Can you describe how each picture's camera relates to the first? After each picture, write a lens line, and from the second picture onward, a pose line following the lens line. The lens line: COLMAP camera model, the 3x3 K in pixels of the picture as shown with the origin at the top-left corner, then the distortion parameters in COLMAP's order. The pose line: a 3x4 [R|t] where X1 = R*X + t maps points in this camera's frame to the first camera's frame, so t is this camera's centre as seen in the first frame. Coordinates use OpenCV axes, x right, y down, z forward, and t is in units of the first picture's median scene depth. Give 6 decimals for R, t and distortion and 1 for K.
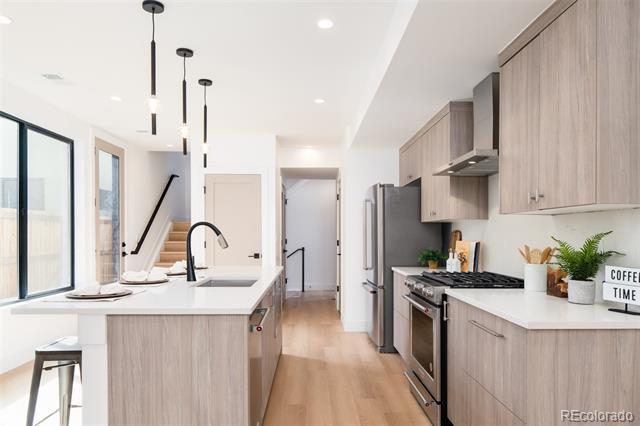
lens RADIAL K [[436.0, 0, 319.3], [0, 436.0, 234.0], [0, 0, 1]] dist [-0.002879, 0.000967]
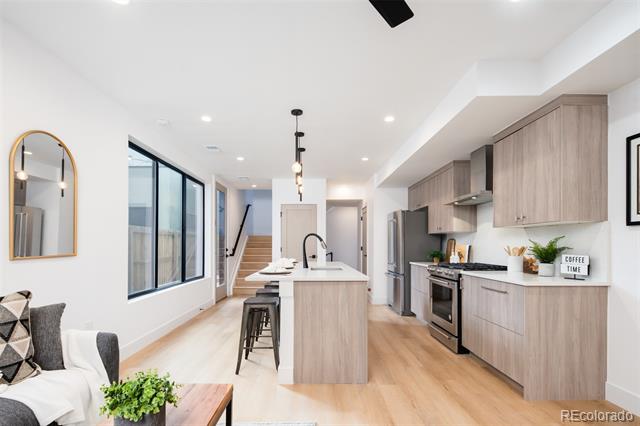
lens RADIAL K [[313.5, 0, 311.7], [0, 313.5, 244.9], [0, 0, 1]] dist [0.004352, 0.000229]
pose [[0.999696, -0.005113, -0.024103, -0.268568], [0.005099, 0.999987, -0.000637, 0.019580], [0.024106, 0.000514, 0.999709, -0.258773]]
